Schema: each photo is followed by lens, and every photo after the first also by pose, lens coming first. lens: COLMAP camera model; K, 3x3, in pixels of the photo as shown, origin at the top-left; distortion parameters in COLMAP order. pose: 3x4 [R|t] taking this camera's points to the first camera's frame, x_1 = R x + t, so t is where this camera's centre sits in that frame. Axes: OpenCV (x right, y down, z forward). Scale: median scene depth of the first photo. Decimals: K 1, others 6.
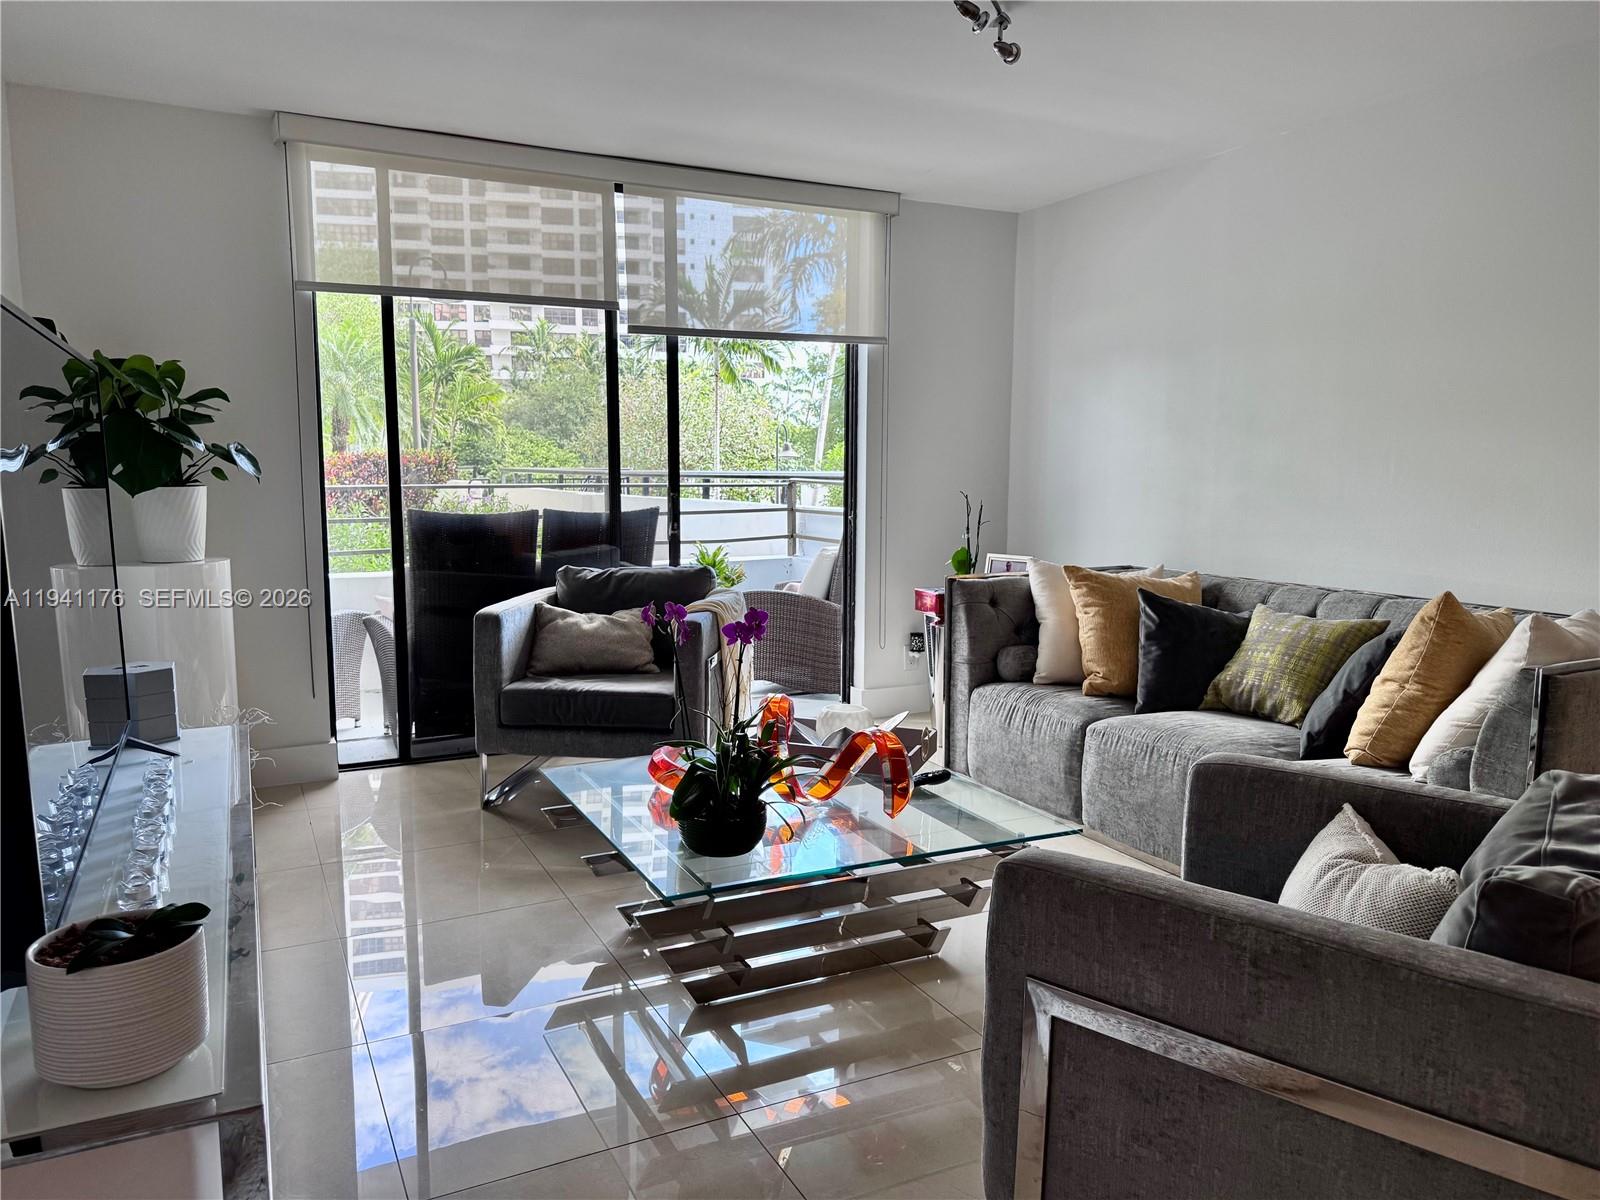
lens RADIAL K [[1135.2, 0, 807.2], [0, 1135.2, 605.5], [0, 0, 1]] dist [0.078519, -0.102770]
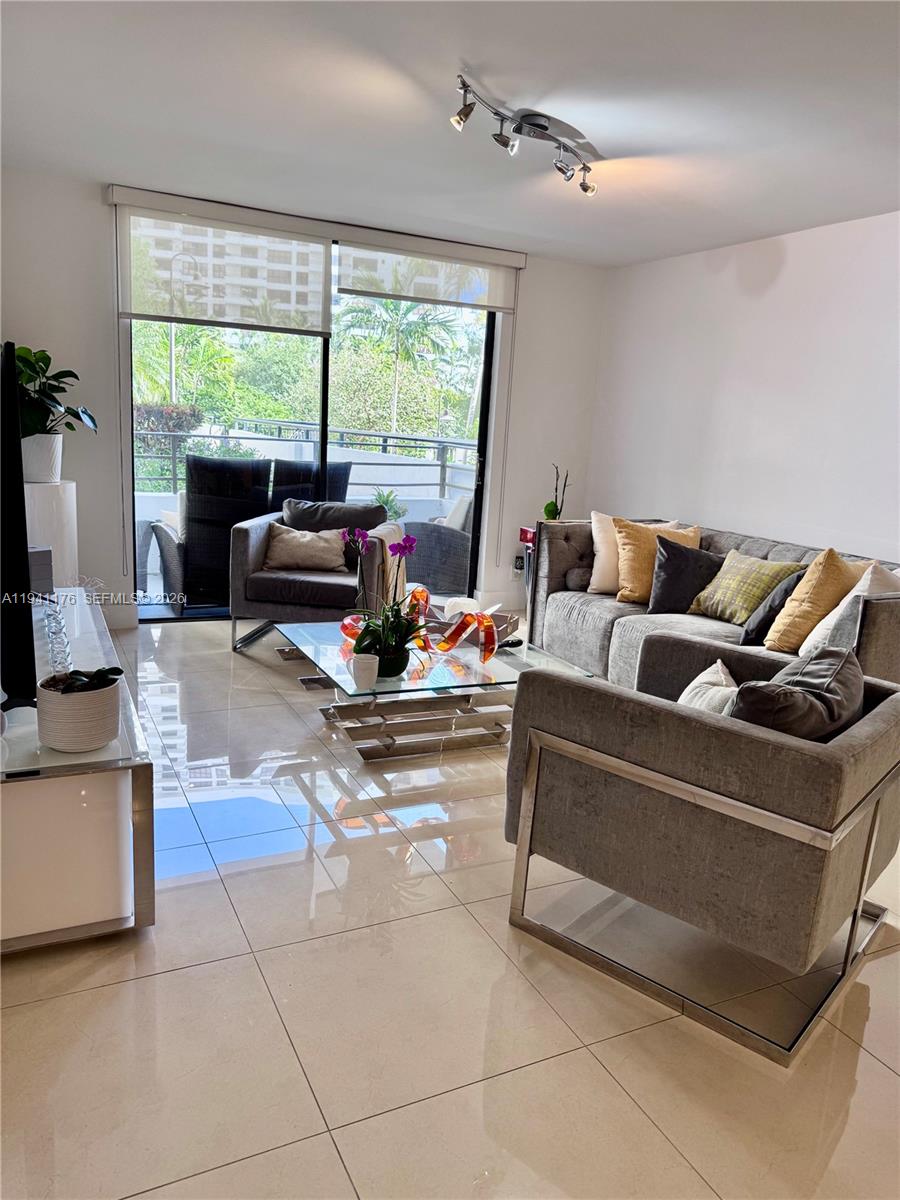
lens RADIAL K [[851.4, 0, 453.6], [0, 851.4, 607.8], [0, 0, 1]] dist [0.078519, -0.102770]
pose [[0.998360, 0.057230, 0.001369, 0.016929], [-0.057126, 0.994432, 0.088554, -0.004053], [0.003706, -0.088487, 0.996070, -0.182032]]
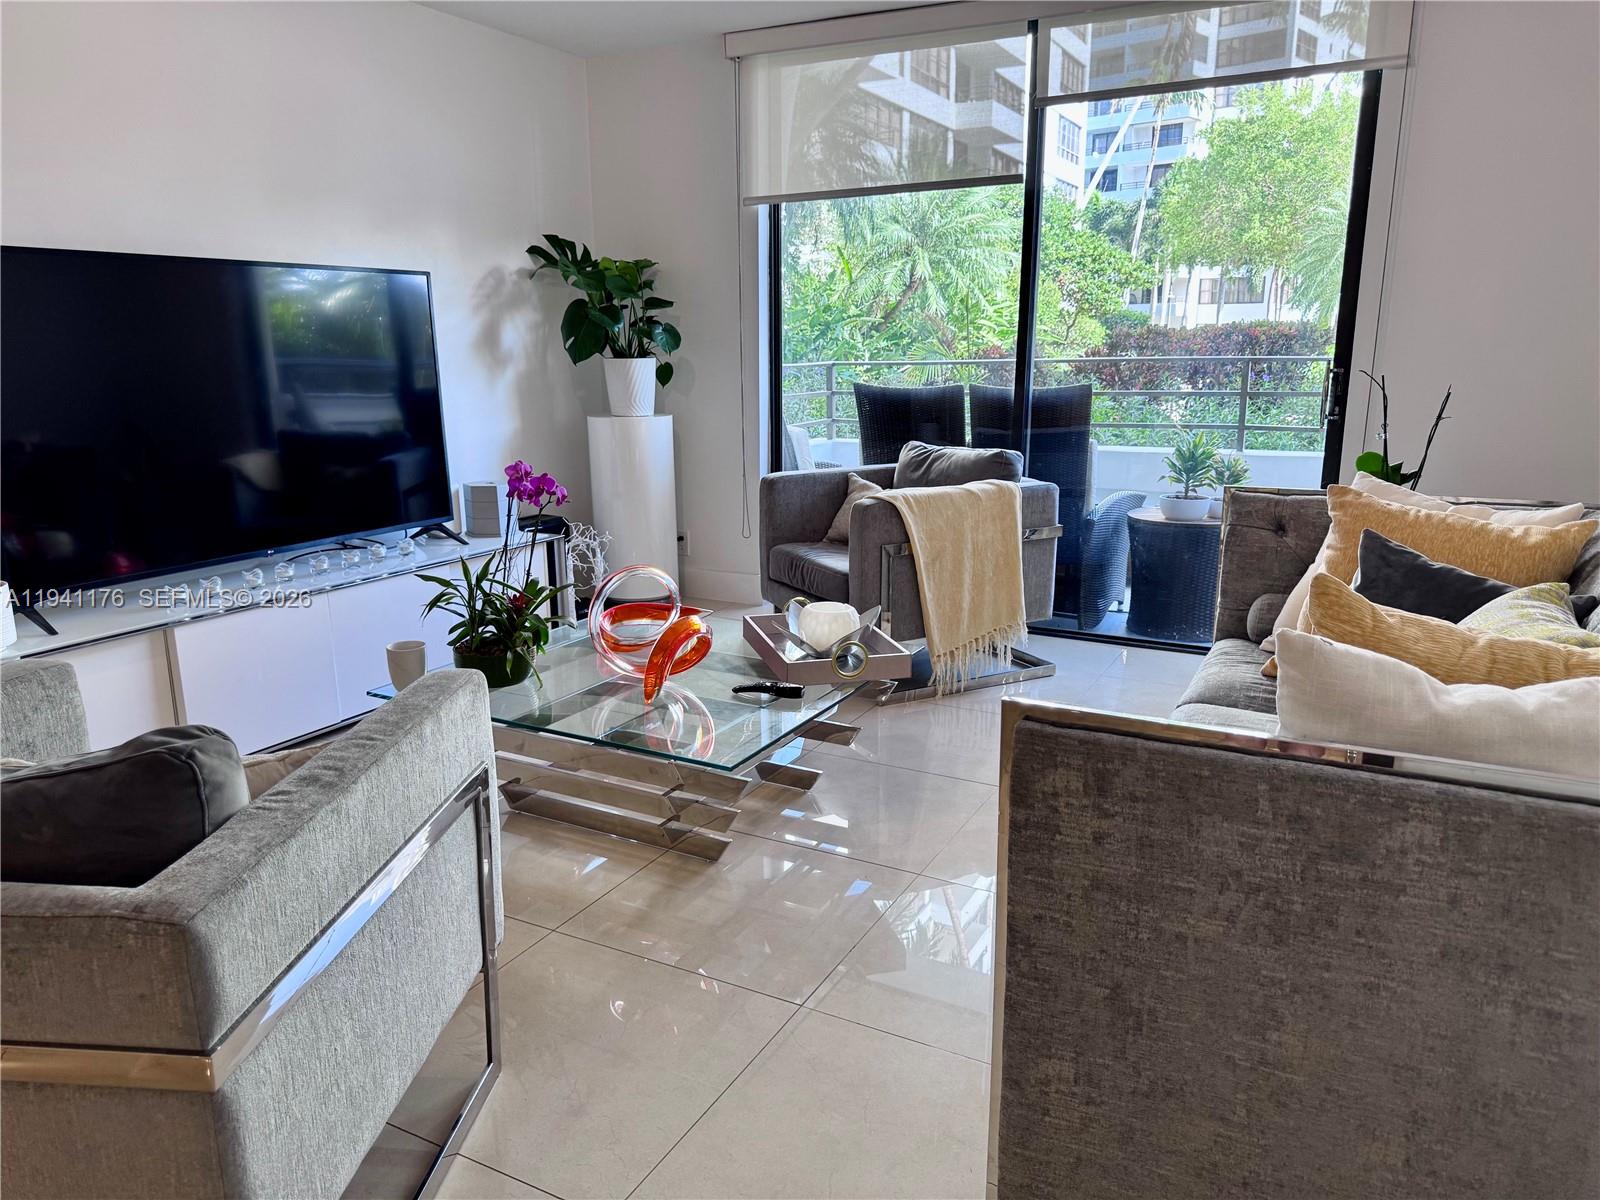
lens RADIAL K [[1135.2, 0, 811.7], [0, 1135.2, 600.7], [0, 0, 1]] dist [0.078519, -0.102770]
pose [[0.581858, 0.175518, -0.794125, 0.656747], [-0.096474, 0.984436, 0.146894, -0.041539], [0.807548, -0.008859, 0.589735, 0.395864]]
